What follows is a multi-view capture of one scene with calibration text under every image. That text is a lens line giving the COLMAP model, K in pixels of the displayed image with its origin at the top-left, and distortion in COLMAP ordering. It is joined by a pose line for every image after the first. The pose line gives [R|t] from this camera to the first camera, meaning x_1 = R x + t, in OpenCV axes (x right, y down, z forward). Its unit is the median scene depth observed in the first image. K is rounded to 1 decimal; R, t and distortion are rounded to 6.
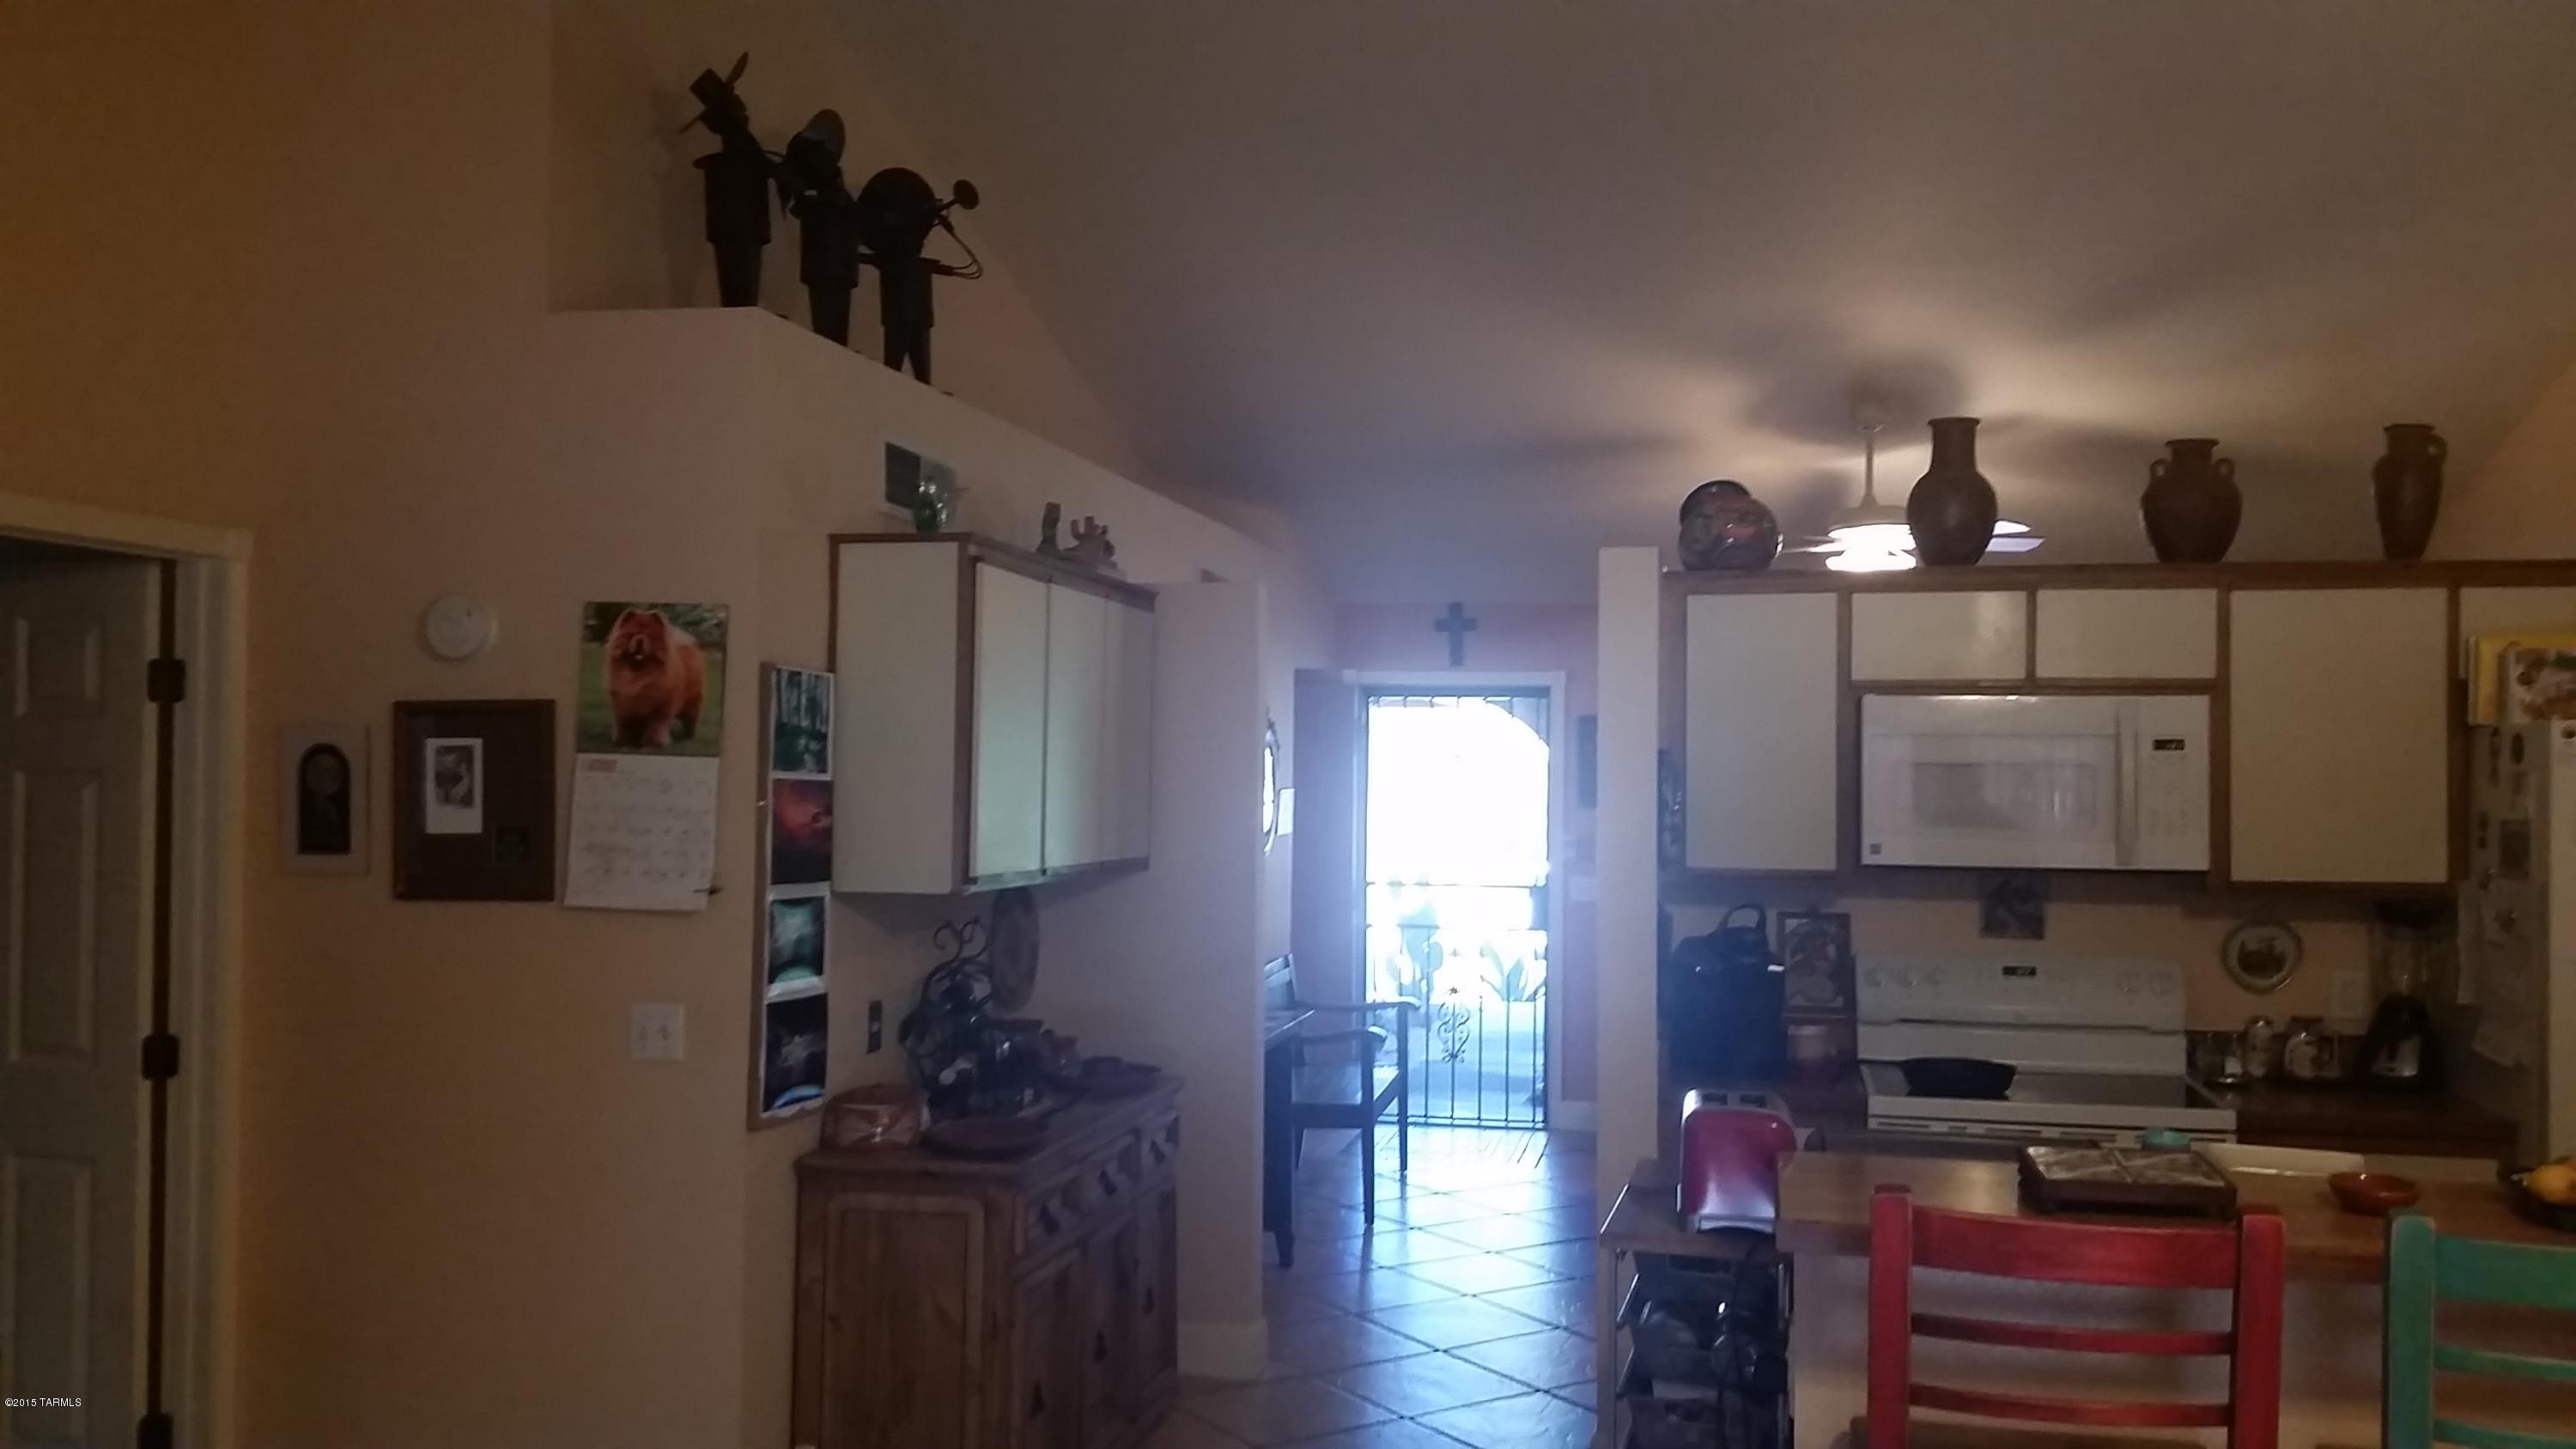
lens RADIAL K [[2136.7, 0, 1296.0], [0, 2136.7, 741.8], [0, 0, 1]] dist [0.140784, -0.327957]
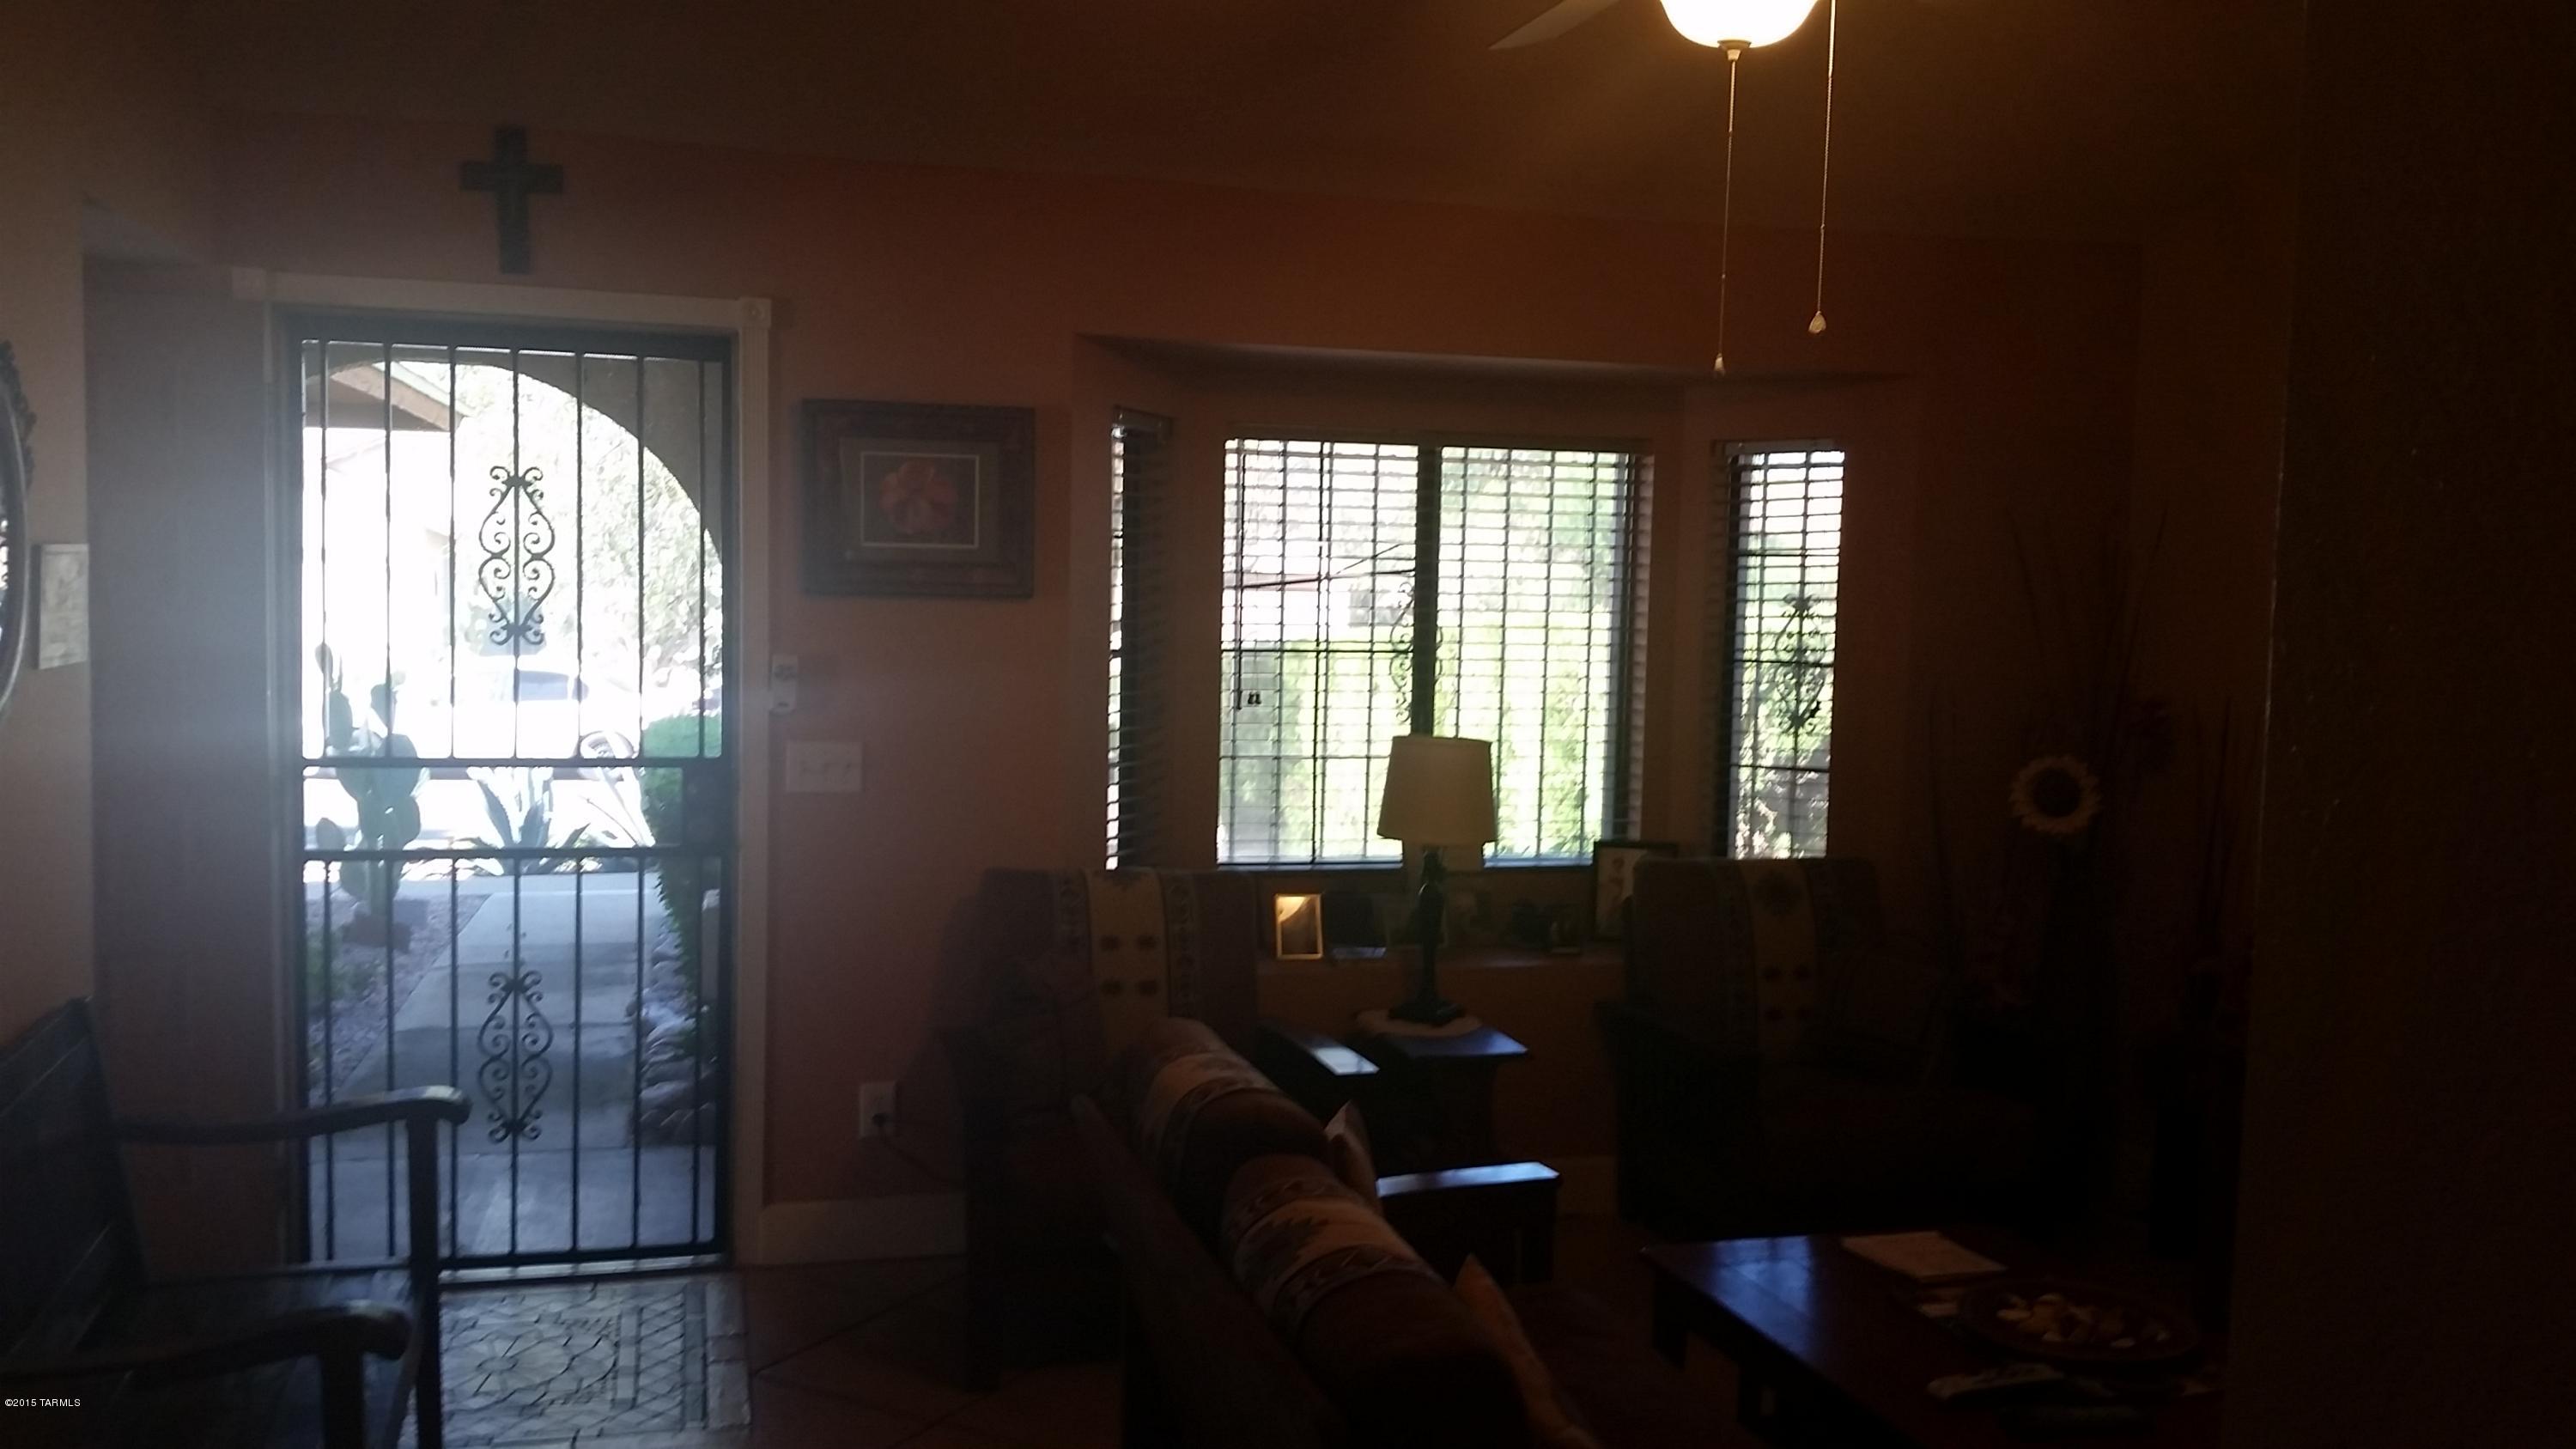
lens RADIAL K [[2136.7, 0, 1296.0], [0, 2136.7, 741.8], [0, 0, 1]] dist [0.140784, -0.327957]
pose [[0.891605, -0.031075, 0.451747, 0.014443], [-0.018887, 0.994222, 0.105669, 0.009671], [-0.452420, -0.102747, 0.885866, 0.527445]]
